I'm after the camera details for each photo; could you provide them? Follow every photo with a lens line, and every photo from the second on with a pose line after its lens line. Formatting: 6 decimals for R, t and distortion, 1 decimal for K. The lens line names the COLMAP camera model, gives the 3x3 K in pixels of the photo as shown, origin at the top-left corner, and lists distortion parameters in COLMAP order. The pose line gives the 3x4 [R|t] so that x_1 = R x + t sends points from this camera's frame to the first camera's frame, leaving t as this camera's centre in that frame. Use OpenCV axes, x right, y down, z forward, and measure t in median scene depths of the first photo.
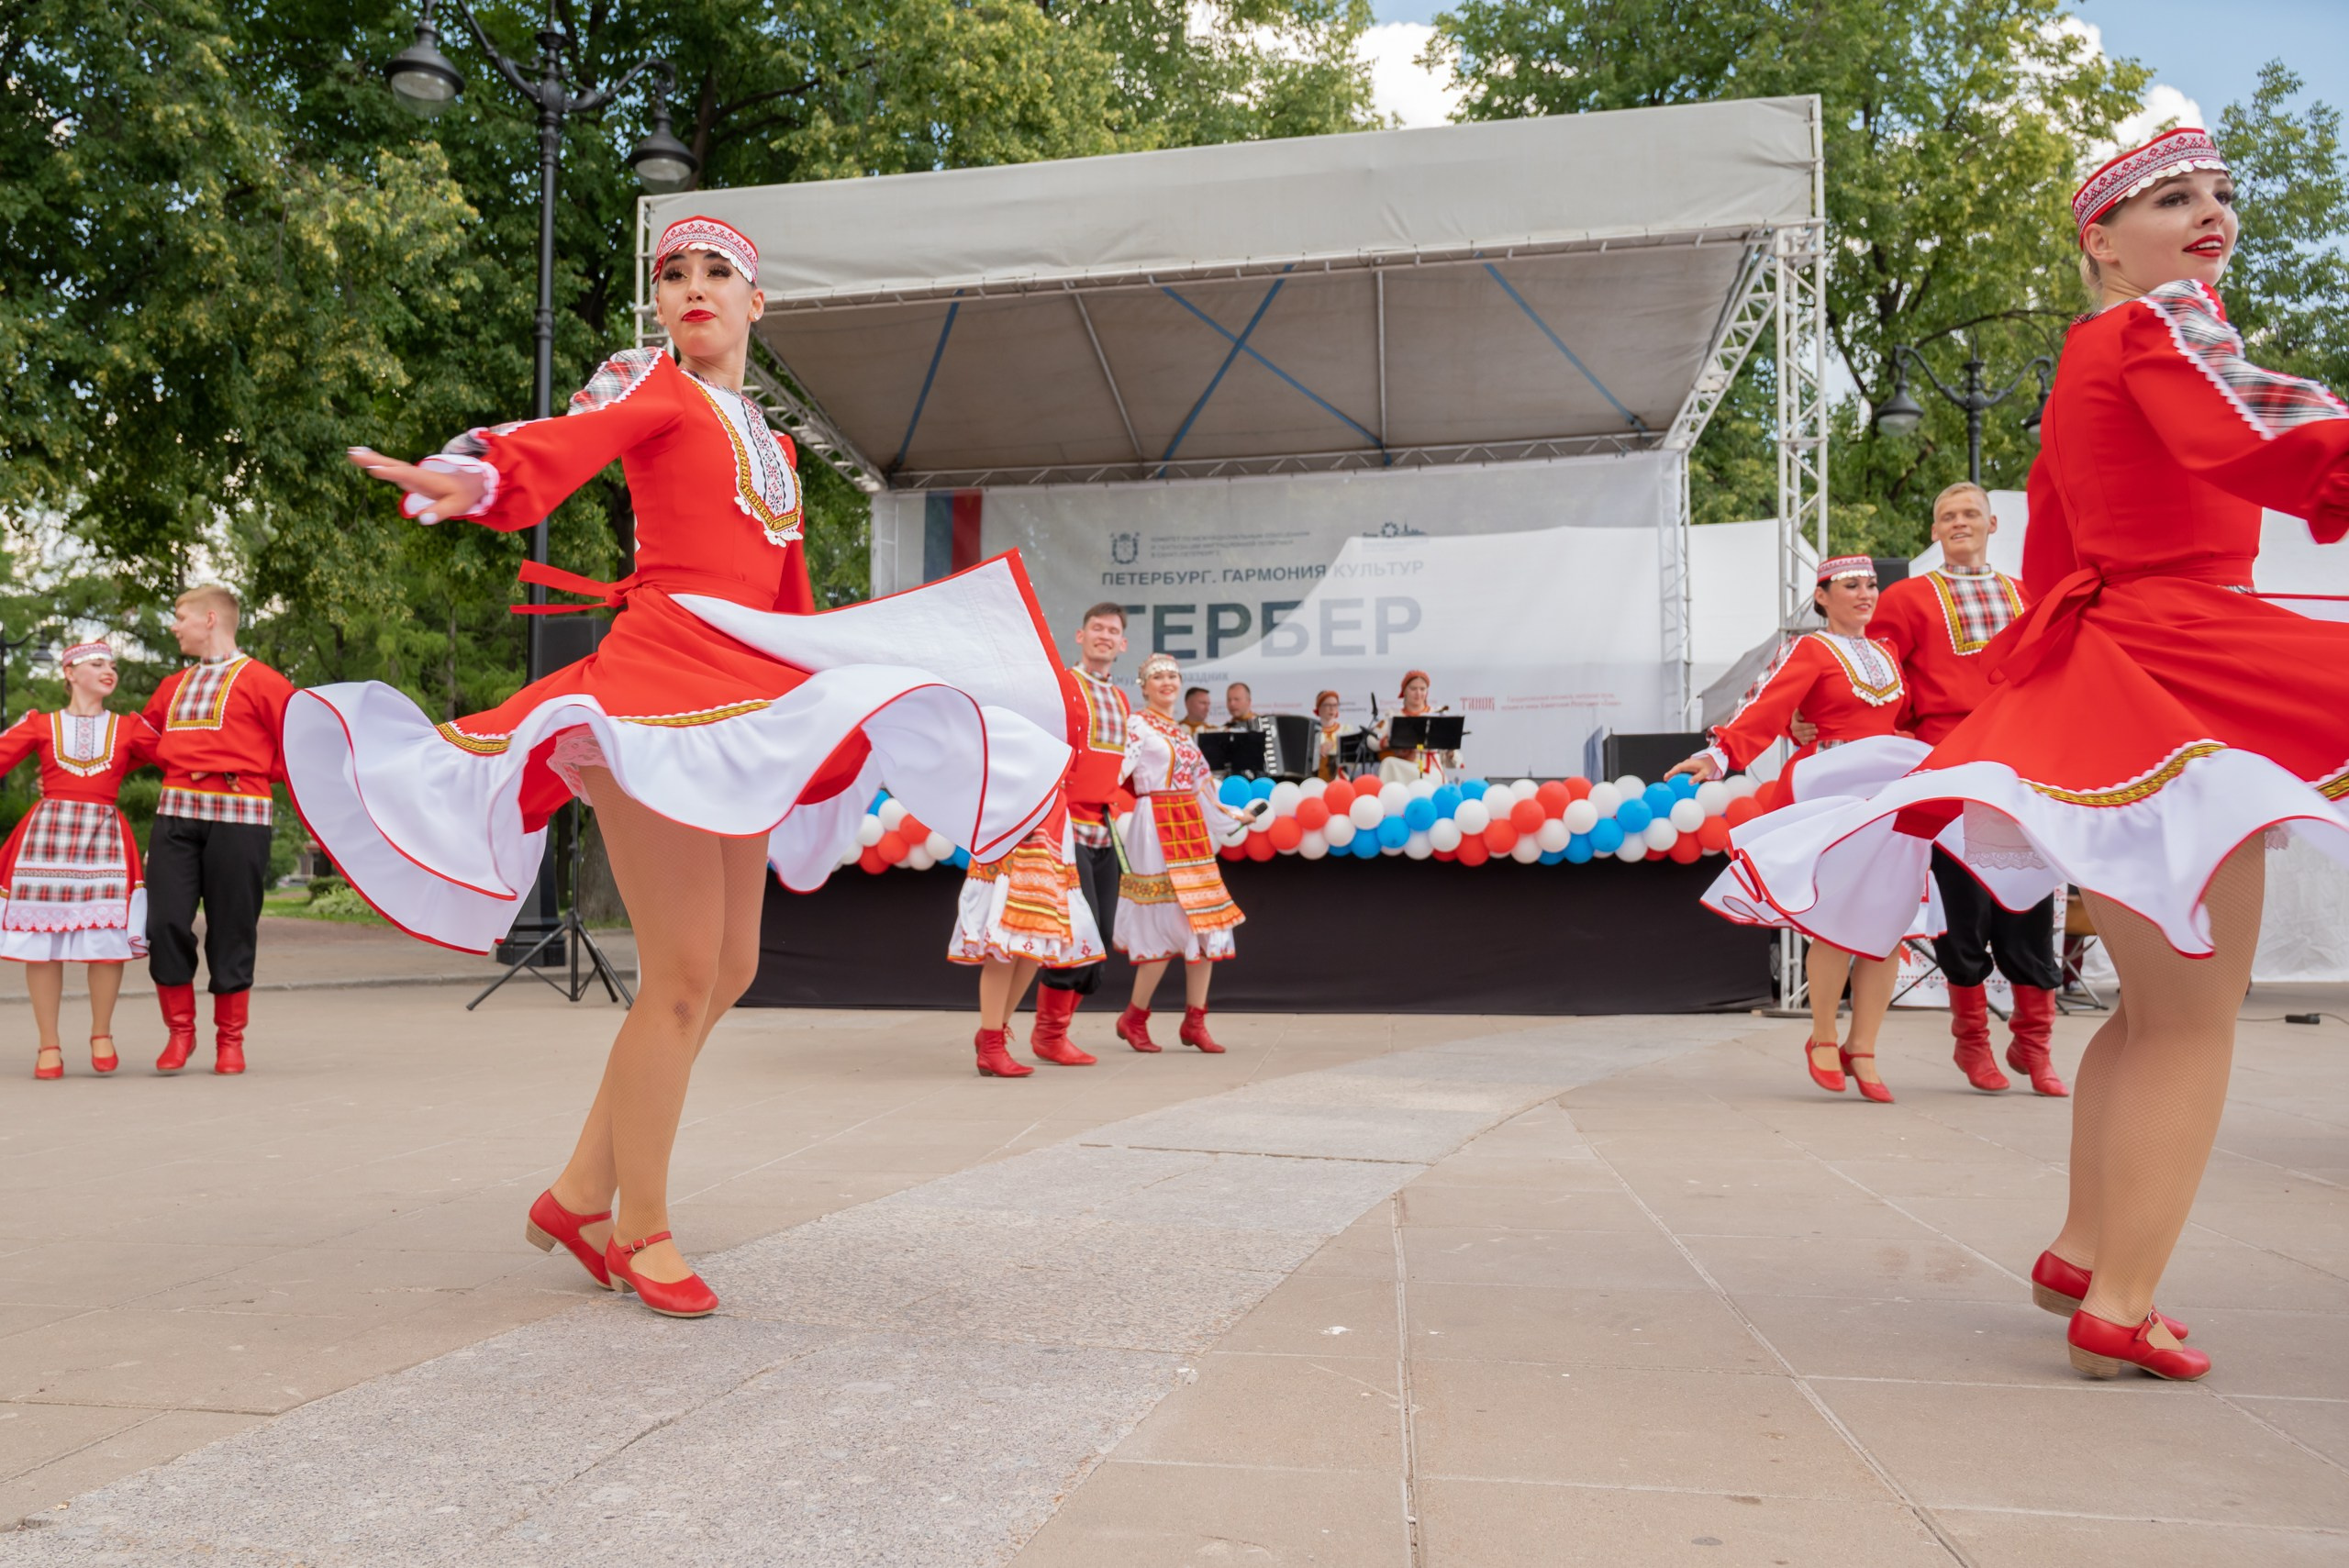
lens RADIAL K [[1706.2, 0, 1174.5], [0, 1706.2, 784.0], [0, 0, 1]] dist [0.038104, -0.000834]
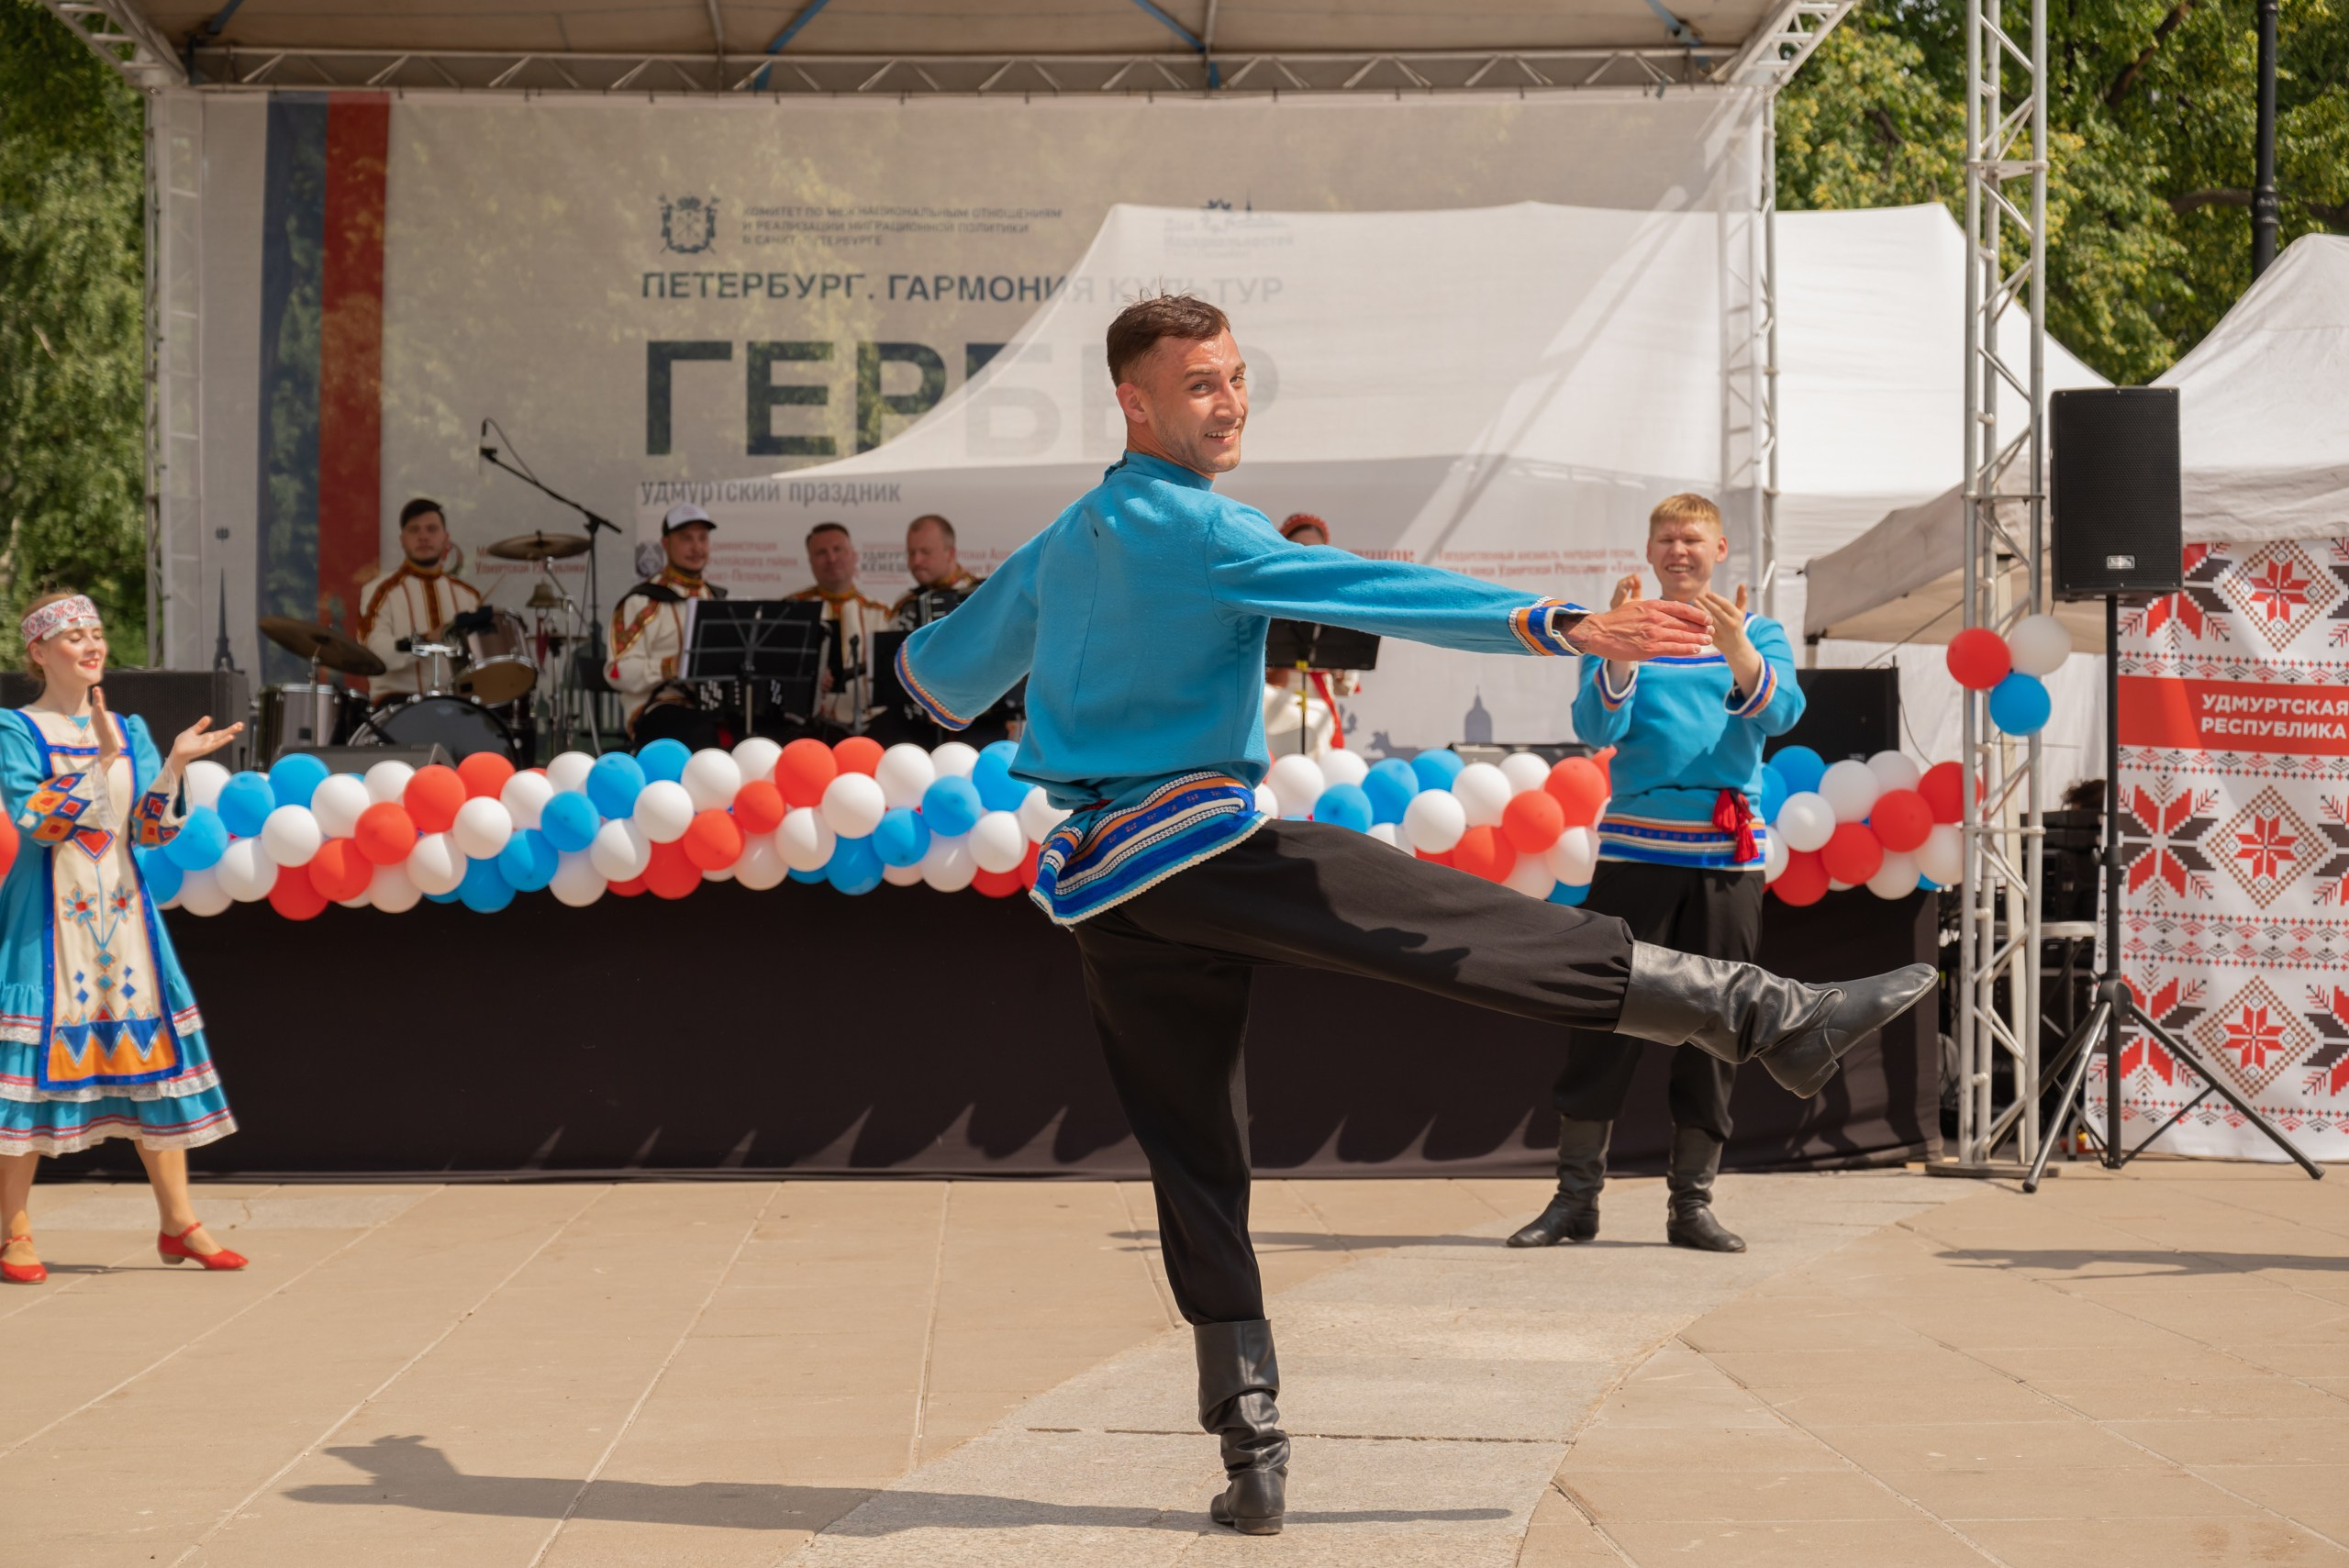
lens RADIAL K [[3827.0, 0, 1174.5], [0, 3827.0, 784.0], [0, 0, 1]] dist [0.004787, -0.017332]
pose [[0.986309, 0.006397, 0.164786, -0.075293], [-0.014759, 0.998661, 0.049574, -0.034348], [-0.164249, -0.051327, 0.985083, -0.142651]]
